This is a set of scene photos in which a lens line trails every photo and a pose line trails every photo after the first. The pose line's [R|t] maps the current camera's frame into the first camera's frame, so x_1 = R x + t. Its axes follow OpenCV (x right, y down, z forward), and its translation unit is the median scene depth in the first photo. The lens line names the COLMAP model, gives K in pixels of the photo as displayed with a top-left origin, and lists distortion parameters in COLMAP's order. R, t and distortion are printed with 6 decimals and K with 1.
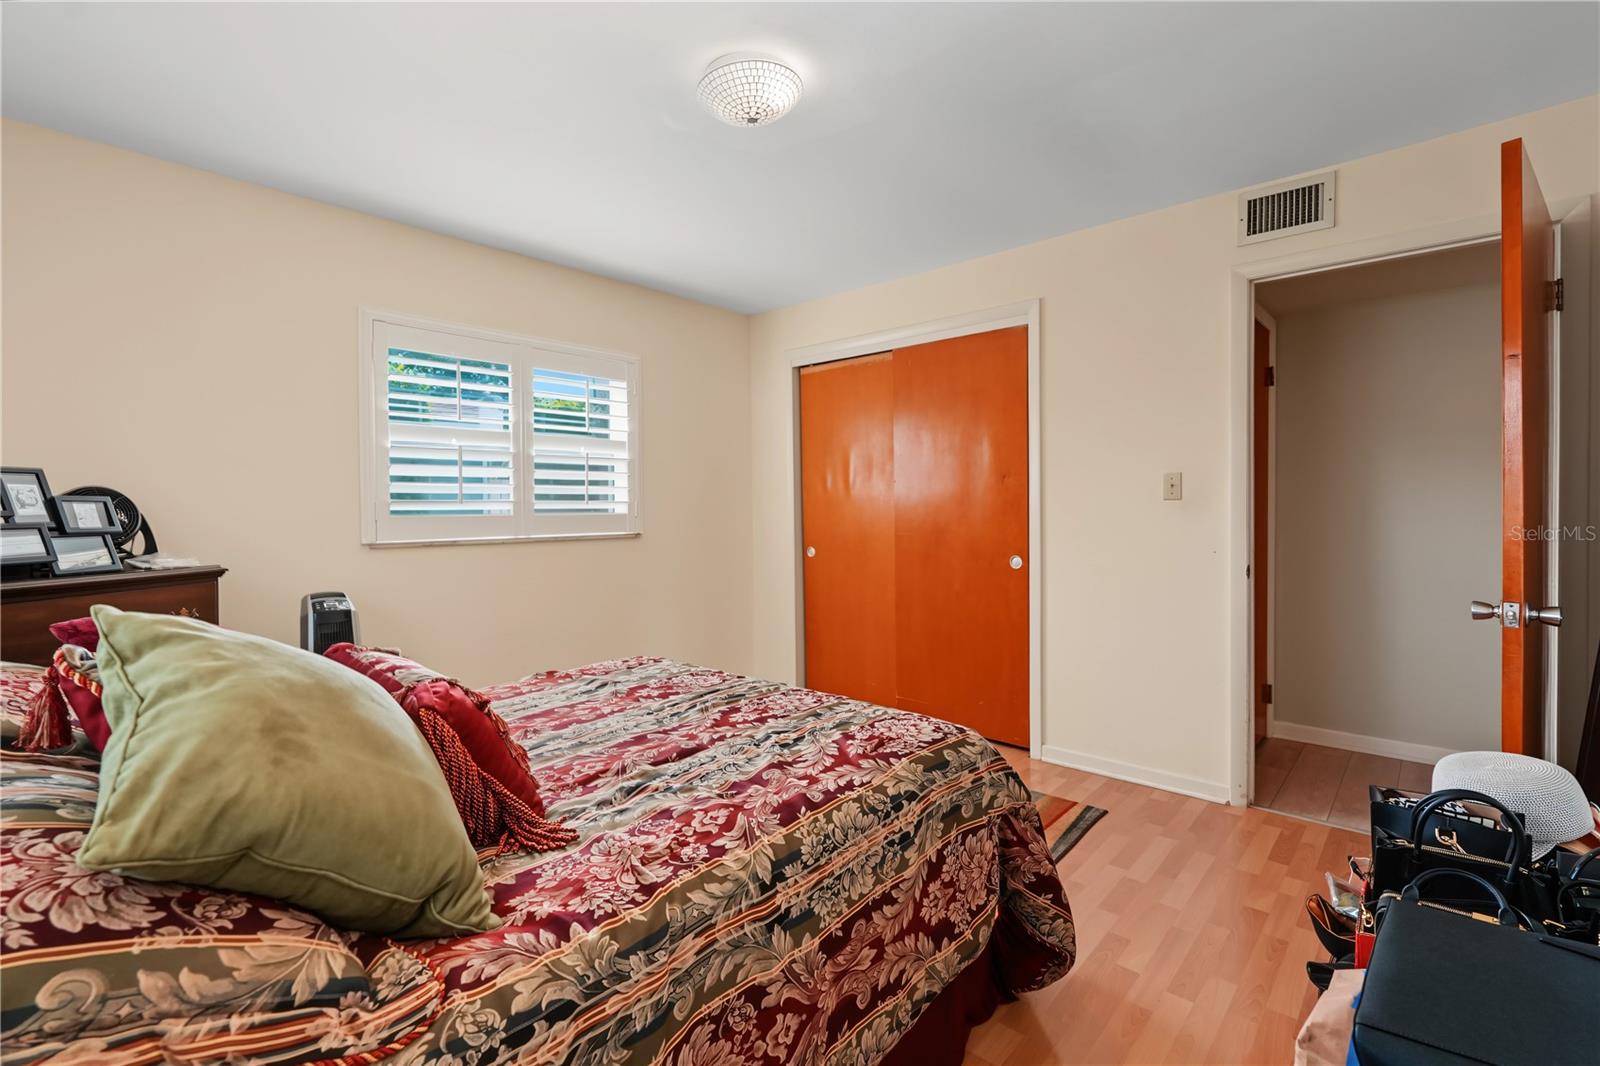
lens RADIAL K [[713.9, 0, 802.6], [0, 713.9, 520.7], [0, 0, 1]] dist [0.000841, 0.000180]
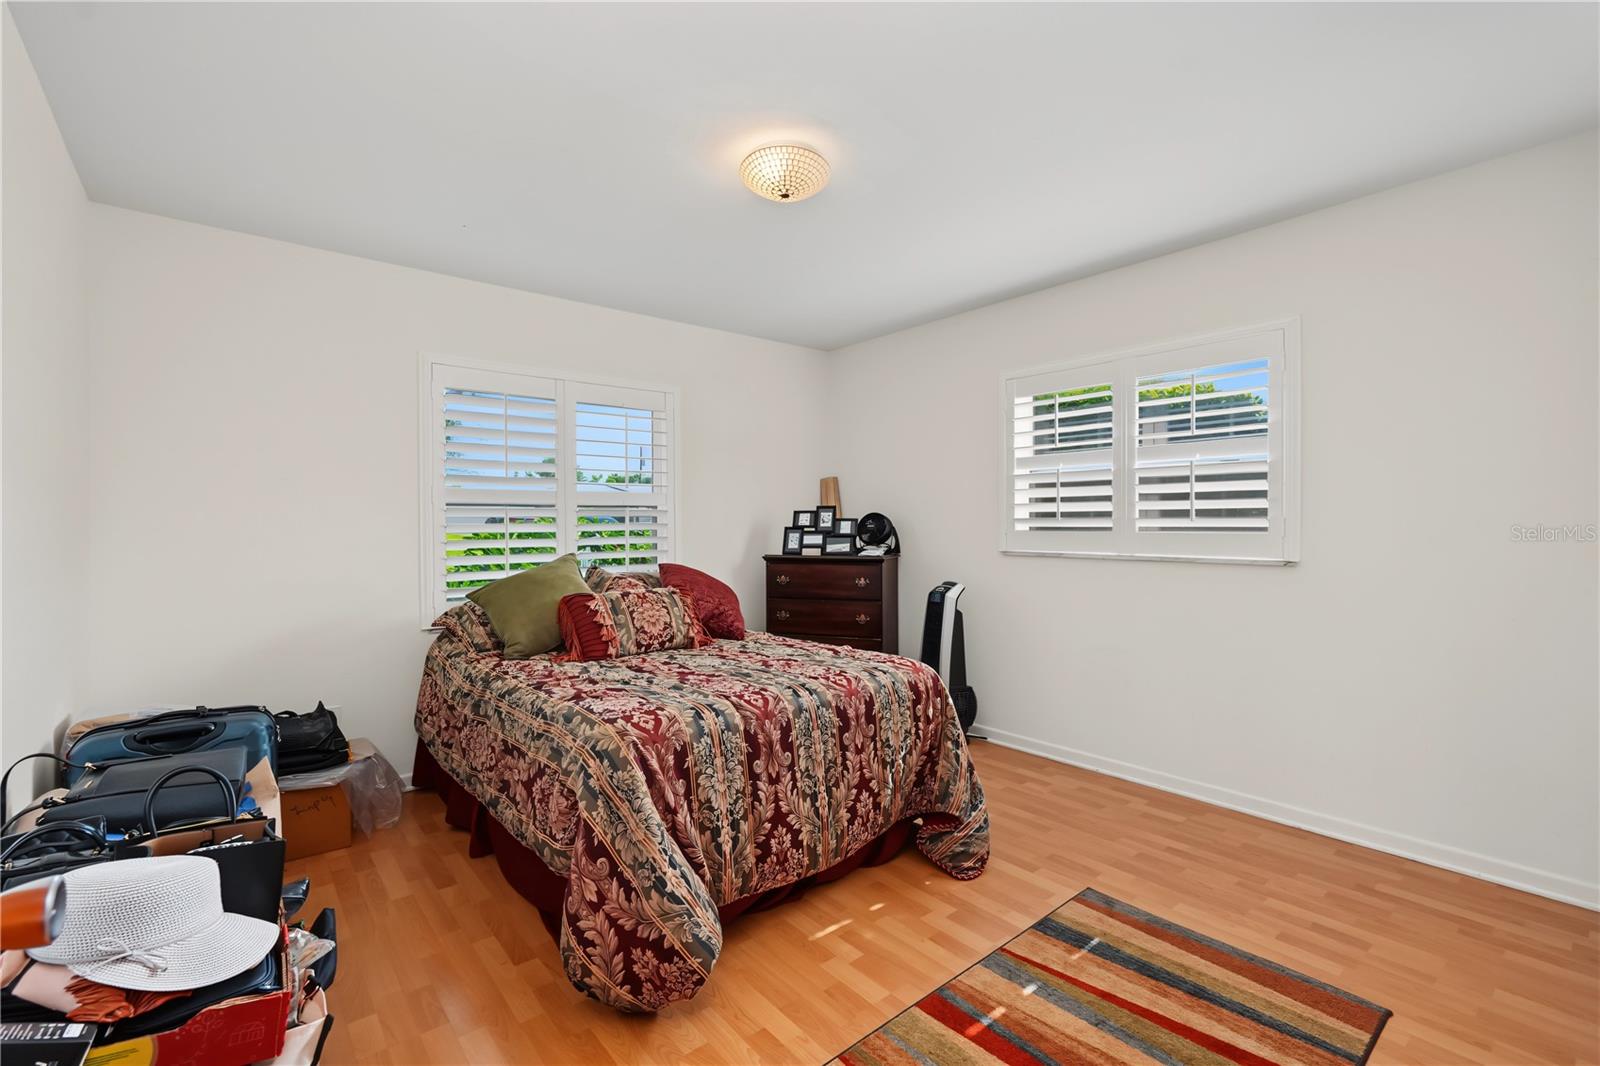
lens RADIAL K [[713.9, 0, 802.6], [0, 713.9, 520.7], [0, 0, 1]] dist [0.000841, 0.000180]
pose [[-0.151212, 0.002654, -0.988498, 0.691164], [-0.017472, 0.999833, 0.005357, -0.022622], [0.988347, 0.018081, -0.151141, 0.768434]]
